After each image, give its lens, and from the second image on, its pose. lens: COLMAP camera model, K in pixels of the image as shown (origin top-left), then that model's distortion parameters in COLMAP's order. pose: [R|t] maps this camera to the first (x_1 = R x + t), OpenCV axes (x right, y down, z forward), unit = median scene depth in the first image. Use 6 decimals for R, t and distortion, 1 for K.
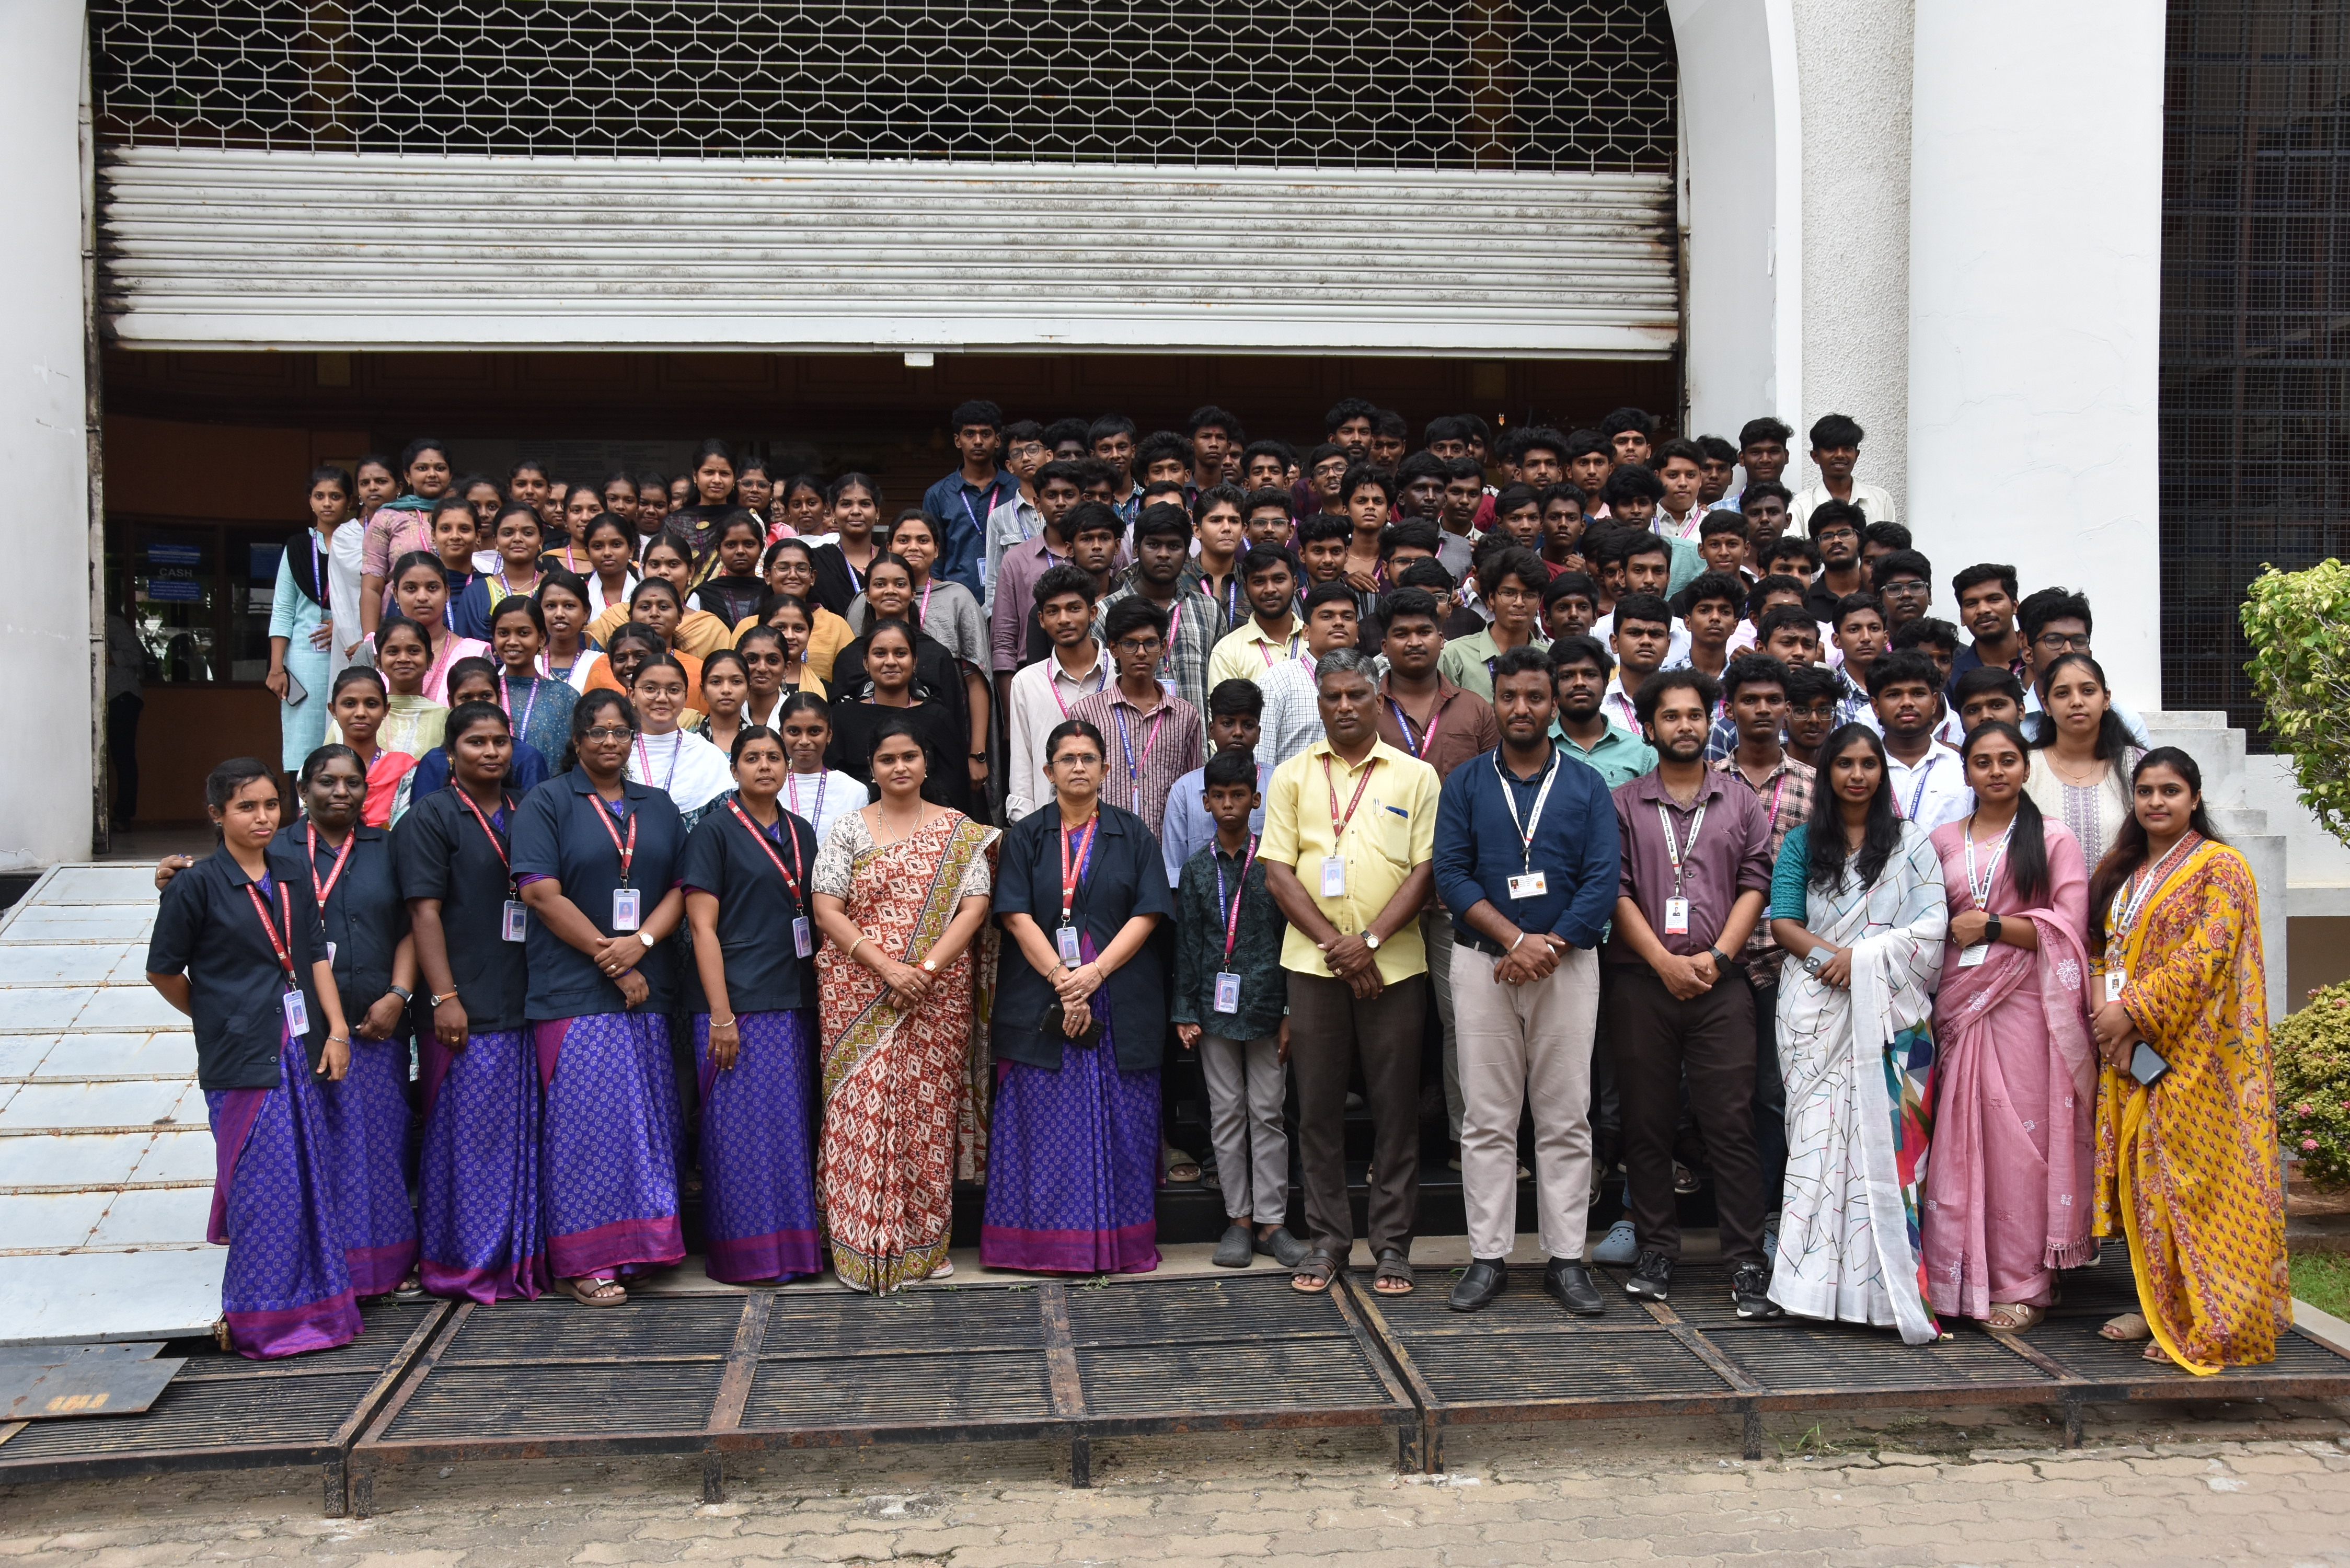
lens RADIAL K [[2332.0, 0, 1238.6], [0, 2332.0, 773.9], [0, 0, 1]] dist [0.018056, 0.000000]
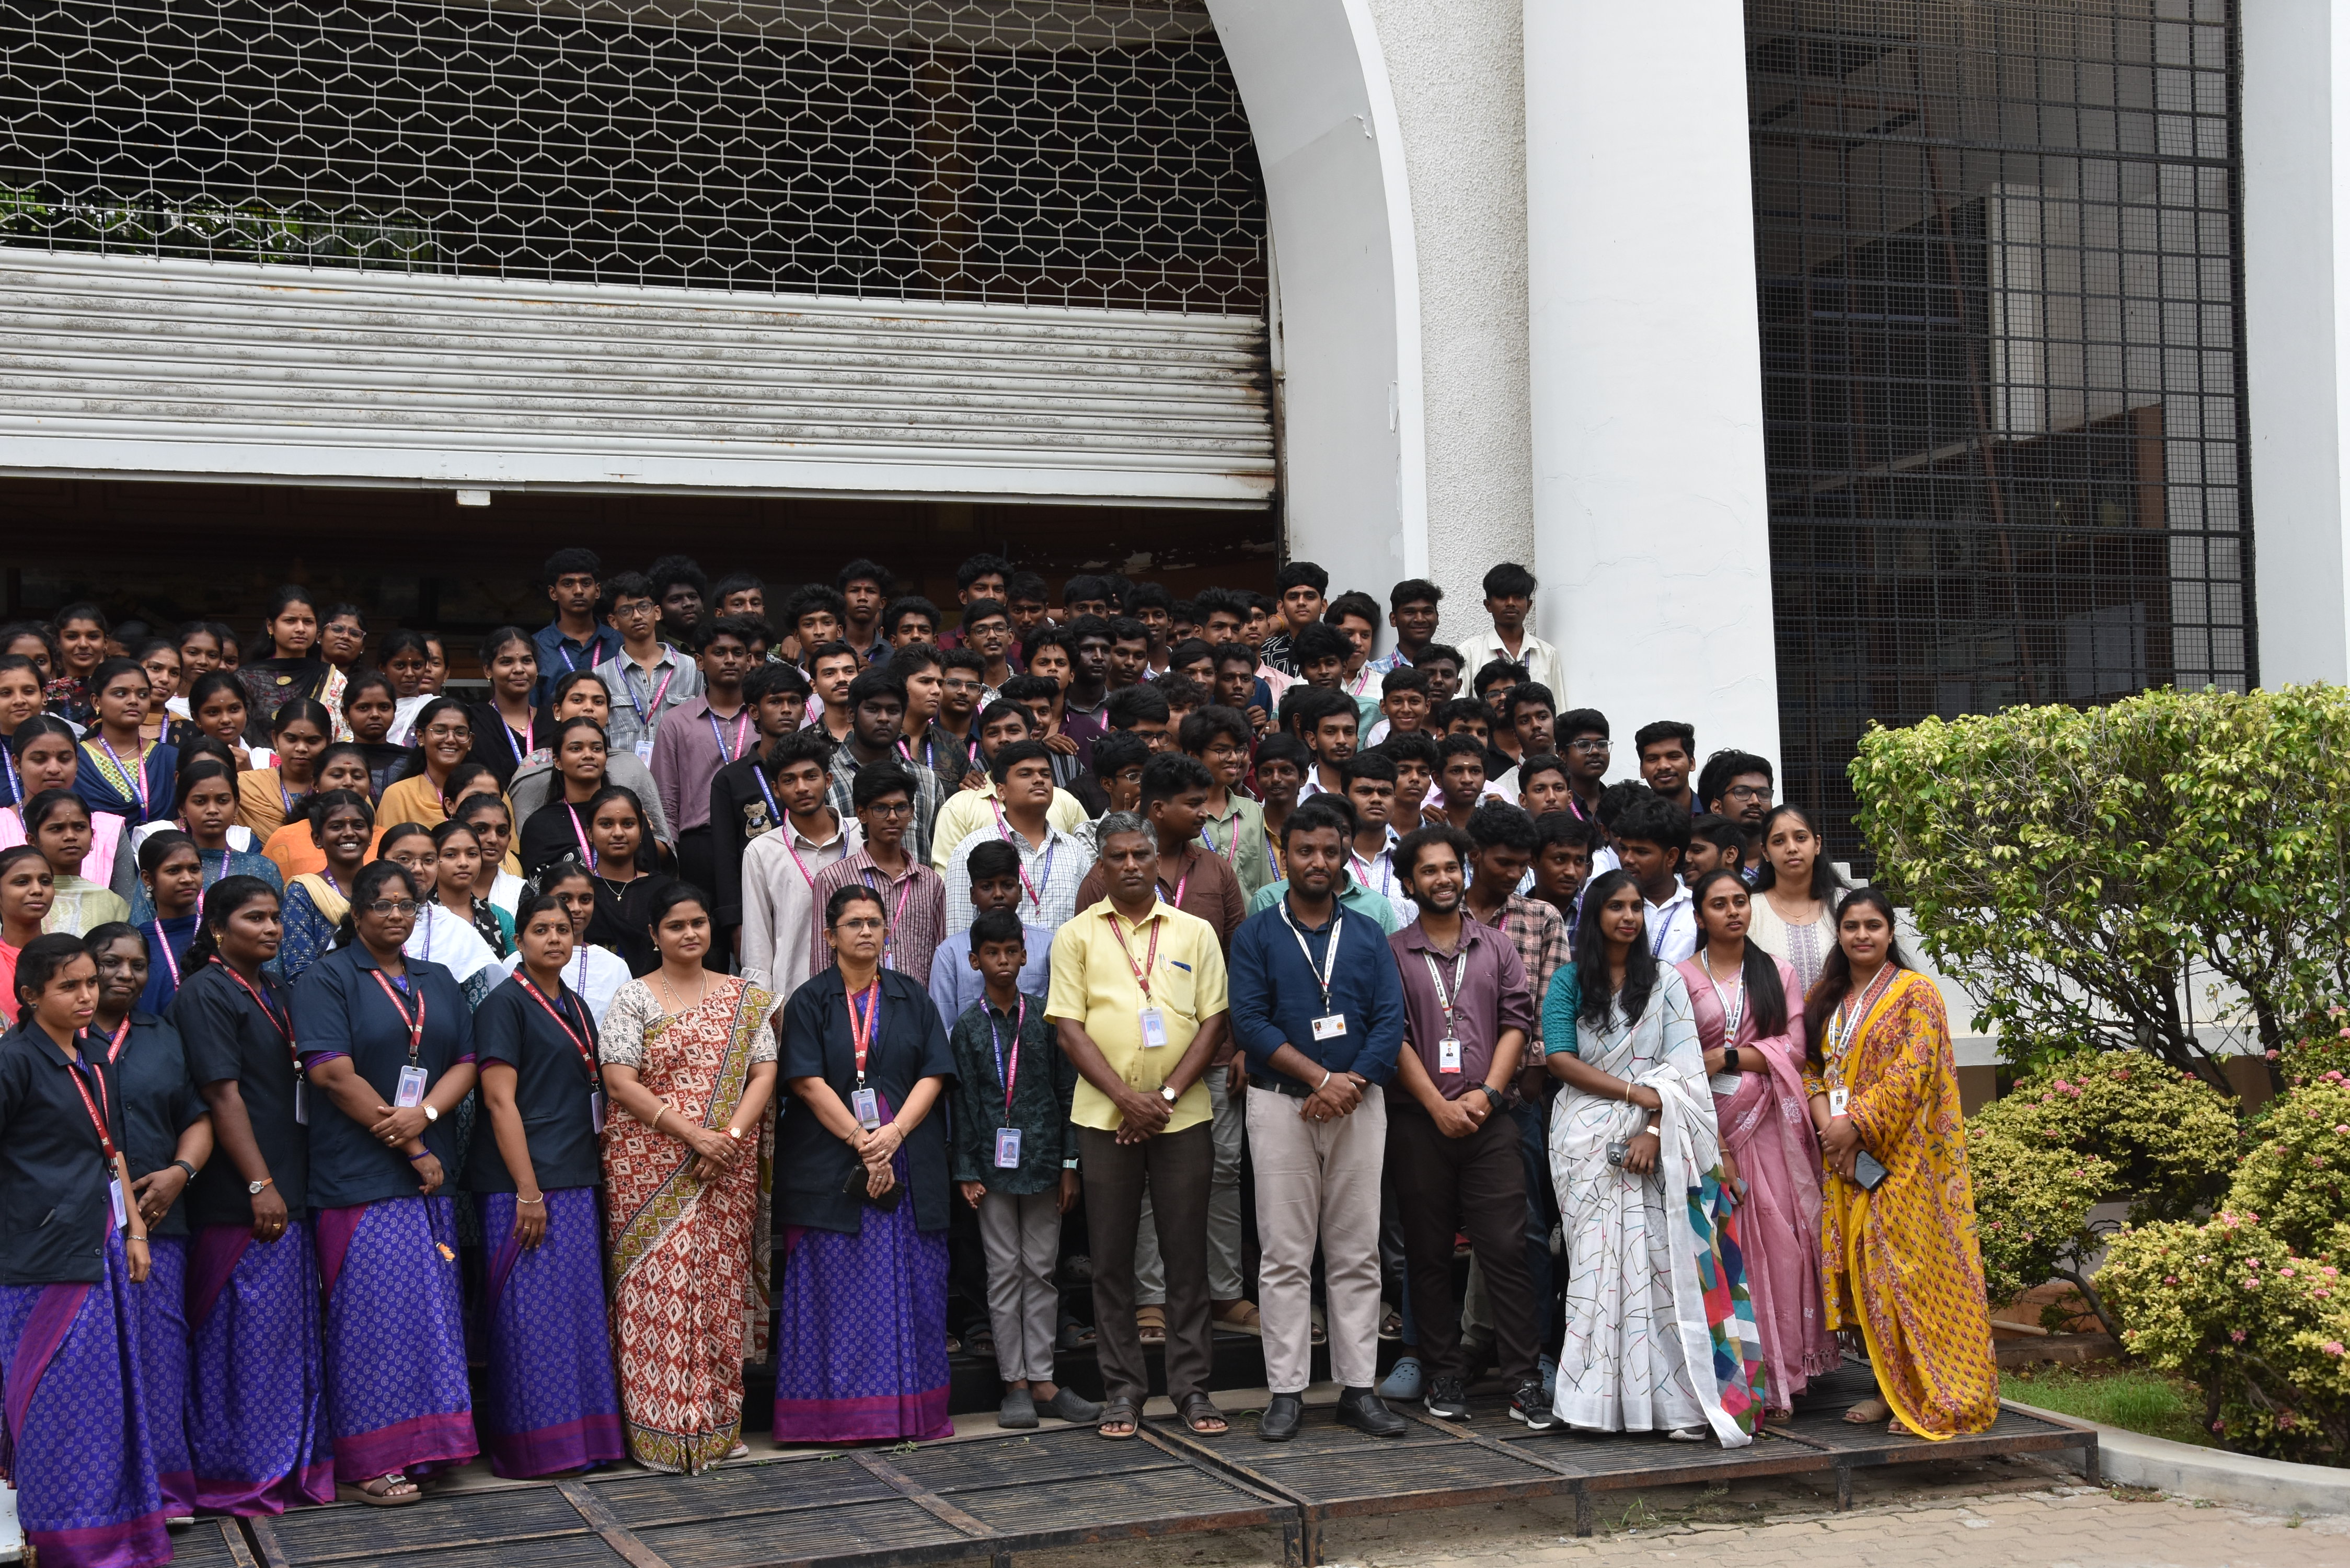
lens RADIAL K [[3112.3, 0, 1182.5], [0, 3112.3, 841.9], [0, 0, 1]] dist [0.193517, 0.000000]
pose [[0.963102, -0.015542, 0.268687, -0.203817], [0.028730, 0.998564, -0.045222, 0.016108], [-0.267598, 0.051273, 0.962166, -0.225651]]
